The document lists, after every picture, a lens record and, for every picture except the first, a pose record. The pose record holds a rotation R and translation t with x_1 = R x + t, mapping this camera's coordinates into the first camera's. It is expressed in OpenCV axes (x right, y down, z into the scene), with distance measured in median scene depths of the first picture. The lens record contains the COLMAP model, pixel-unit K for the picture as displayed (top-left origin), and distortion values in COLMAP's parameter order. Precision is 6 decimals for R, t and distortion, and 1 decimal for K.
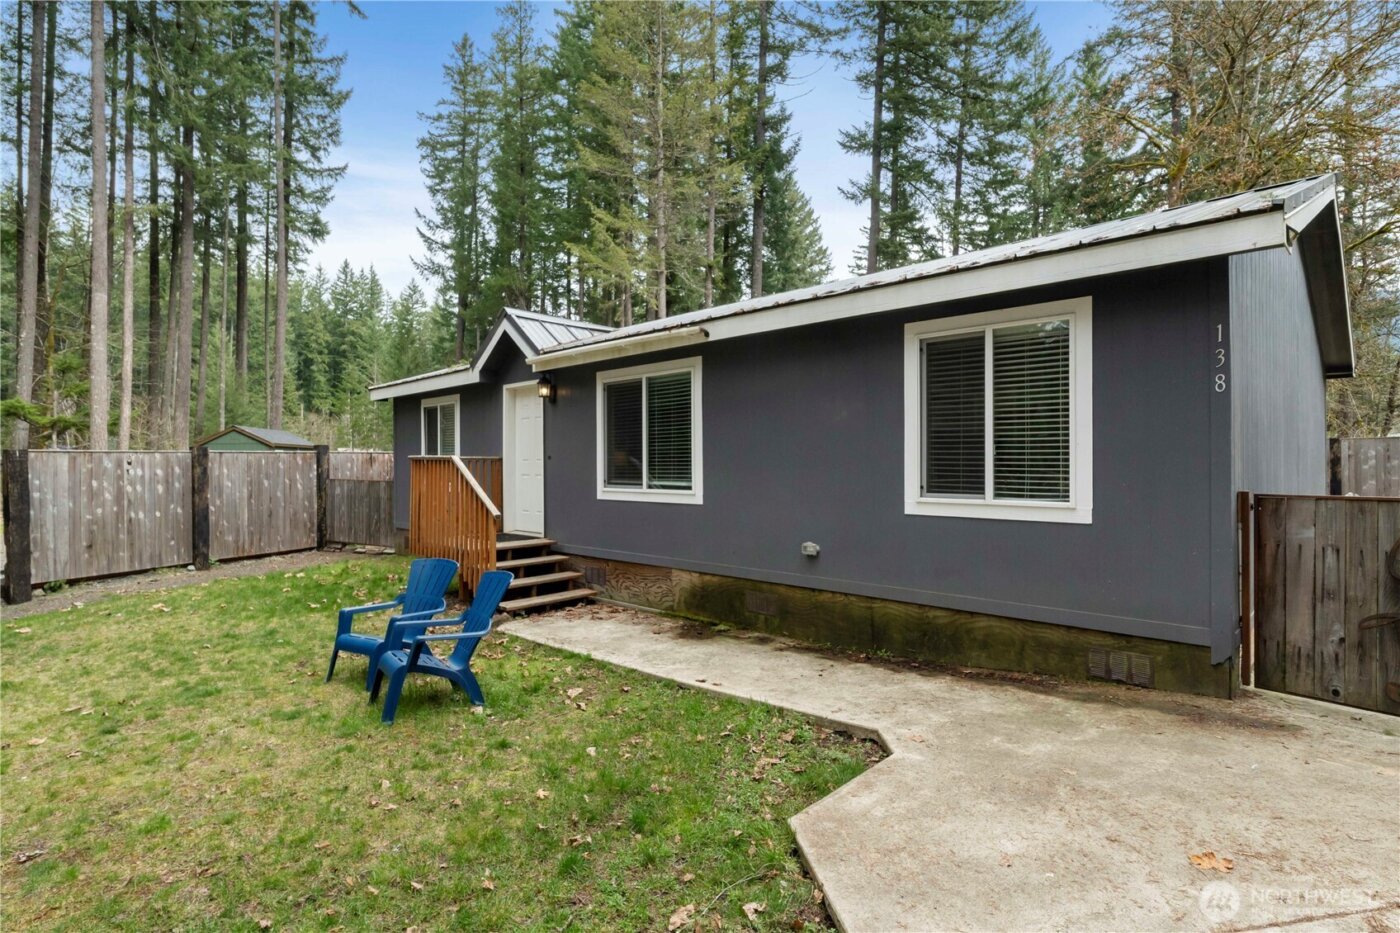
lens RADIAL K [[692.6, 0, 700.4], [0, 692.6, 459.6], [0, 0, 1]] dist [0.000415, 0.000008]
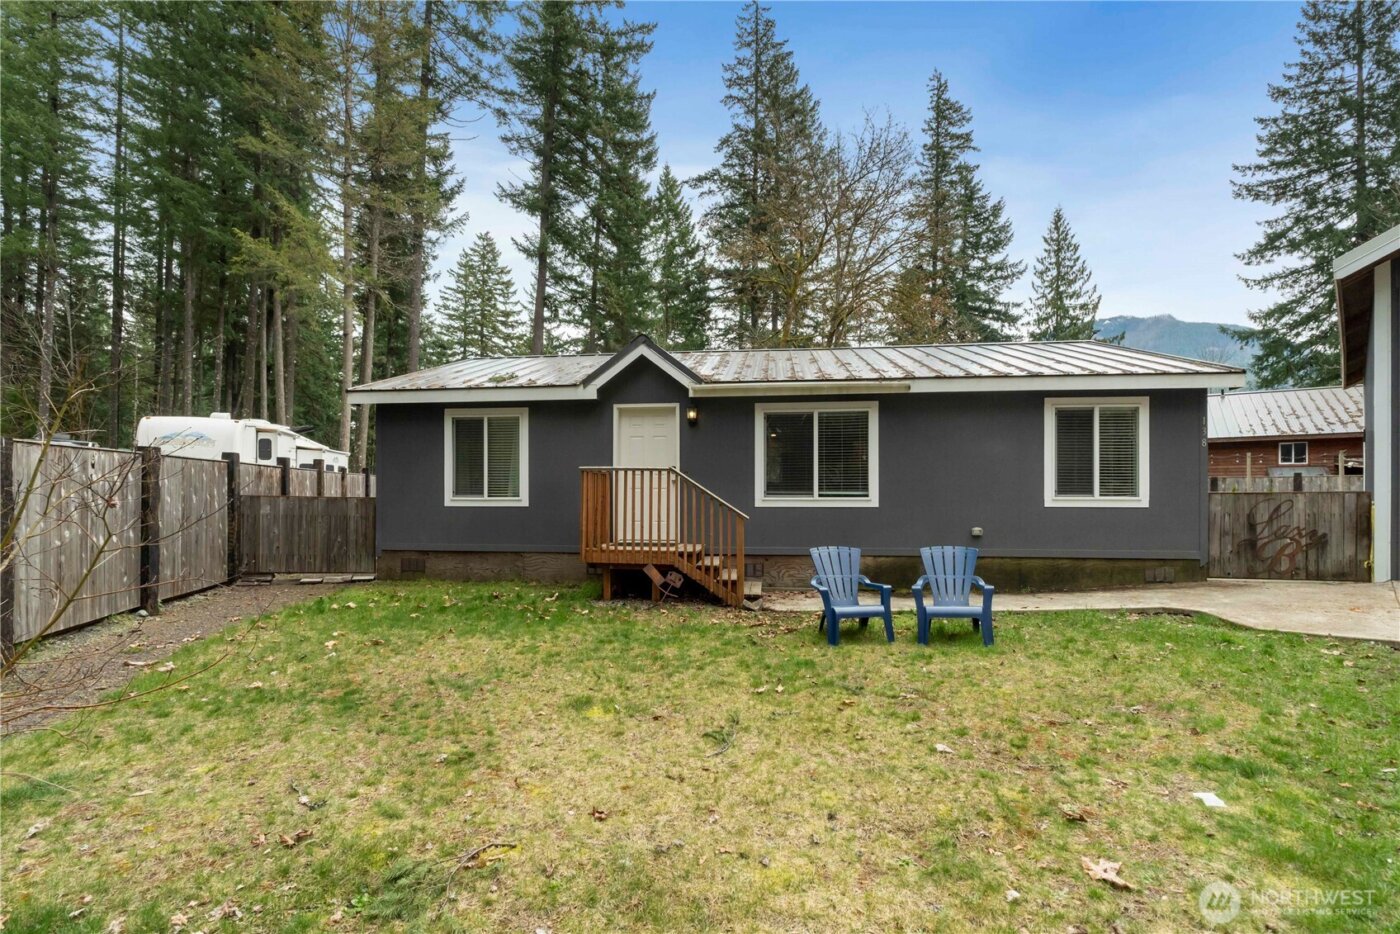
lens RADIAL K [[639.8, 0, 698.4], [0, 639.8, 486.9], [0, 0, 1]] dist [-0.003030, 0.000644]
pose [[0.802239, 0.014495, 0.596826, -0.810490], [-0.008204, 0.999878, -0.013256, 0.034065], [-0.596946, 0.005738, 0.802261, 0.138047]]
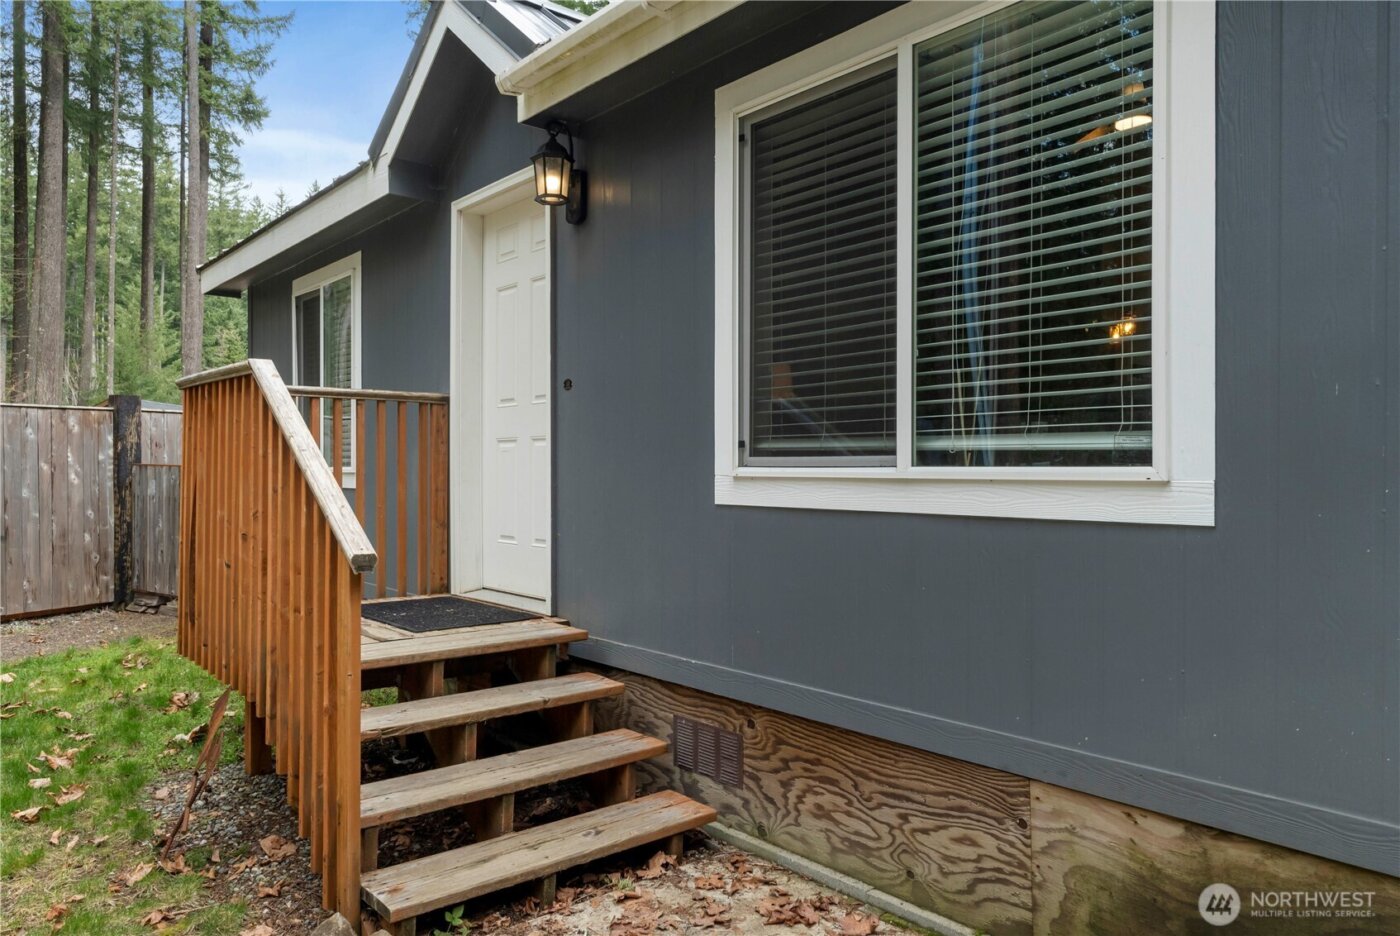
lens RADIAL K [[977.5, 0, 700.0], [0, 977.5, 468.0], [0, 0, 1]] dist [0.007607, 0.003082]
pose [[0.994655, 0.006582, -0.103048, -0.099388], [-0.005905, 0.999959, 0.006874, 0.034041], [0.103089, -0.006229, 0.994653, 0.508762]]
